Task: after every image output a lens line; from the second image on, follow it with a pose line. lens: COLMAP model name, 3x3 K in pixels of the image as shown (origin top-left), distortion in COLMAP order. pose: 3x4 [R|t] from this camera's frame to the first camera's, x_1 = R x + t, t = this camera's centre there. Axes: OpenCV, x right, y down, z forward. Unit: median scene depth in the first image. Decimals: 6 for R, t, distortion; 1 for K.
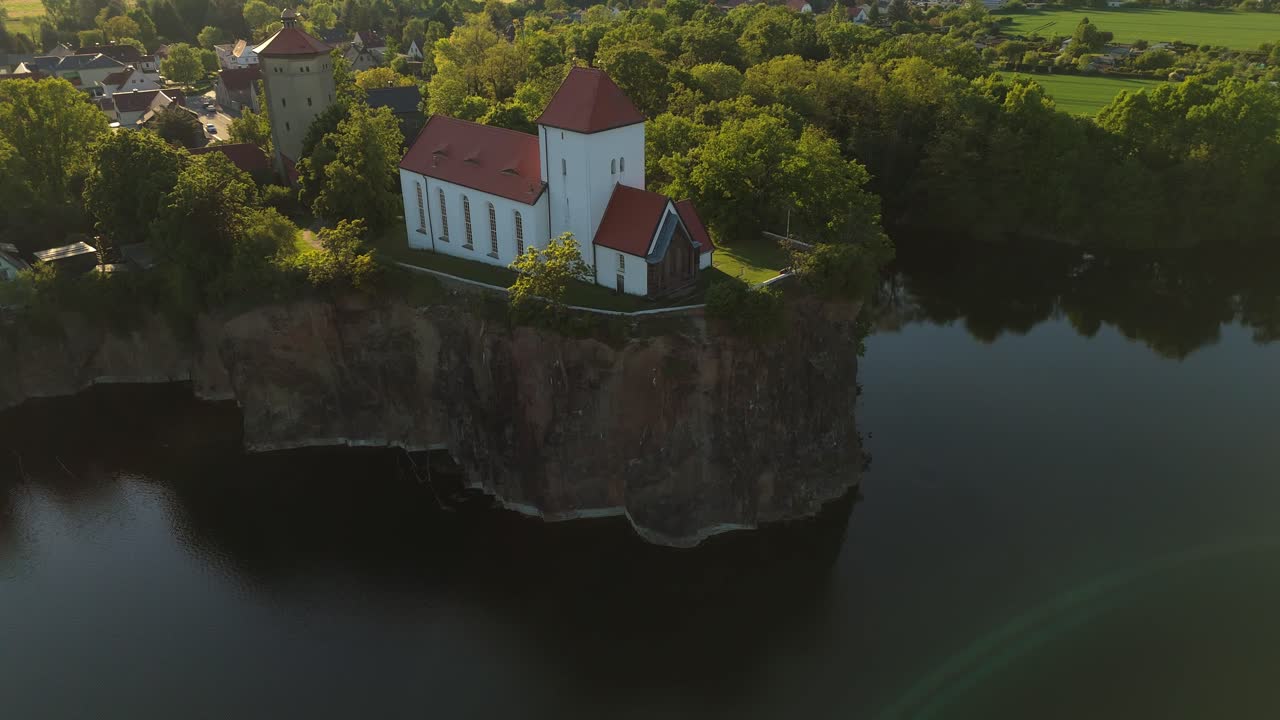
lens RADIAL K [[894.6, 0, 640.0], [0, 894.6, 360.0], [0, 0, 1]] dist [0.081474, -0.057663]
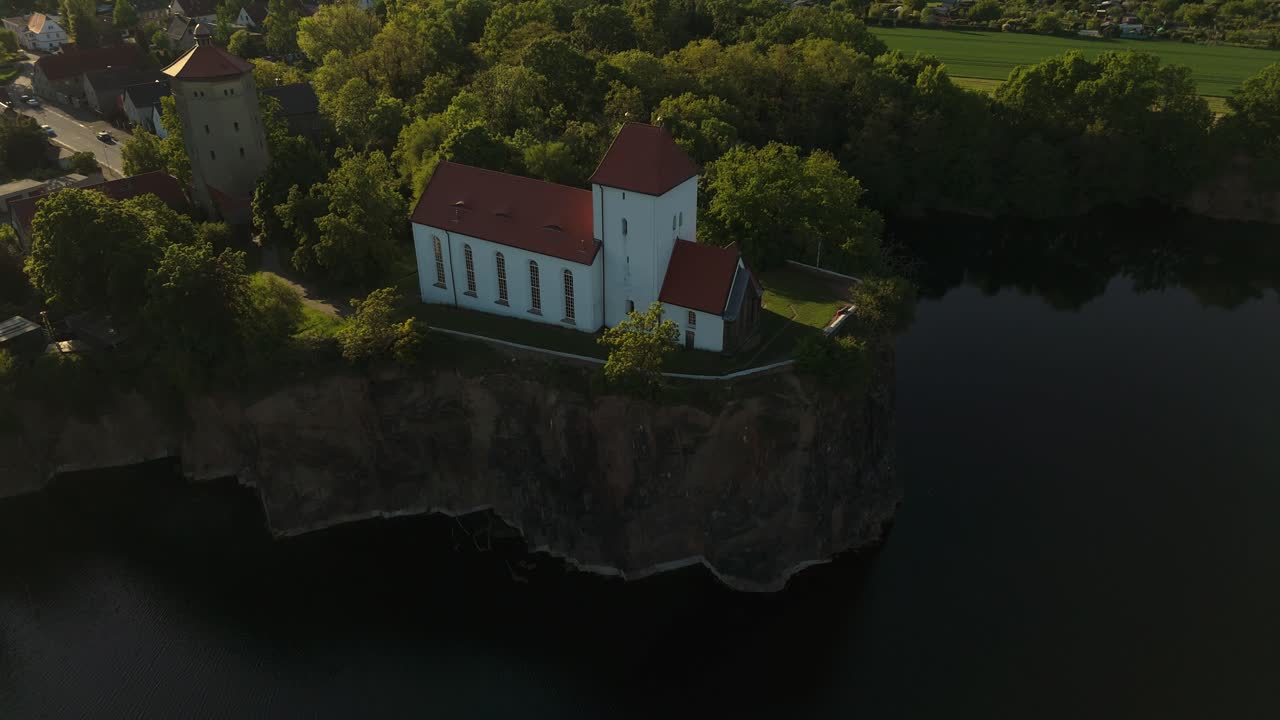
lens RADIAL K [[894.6, 0, 640.0], [0, 894.6, 360.0], [0, 0, 1]] dist [0.081474, -0.057663]
pose [[0.980834, -0.095297, 0.169949, -0.218346], [0.085110, 0.994165, 0.066269, -0.117616], [-0.175273, -0.050535, 0.983222, 0.027878]]
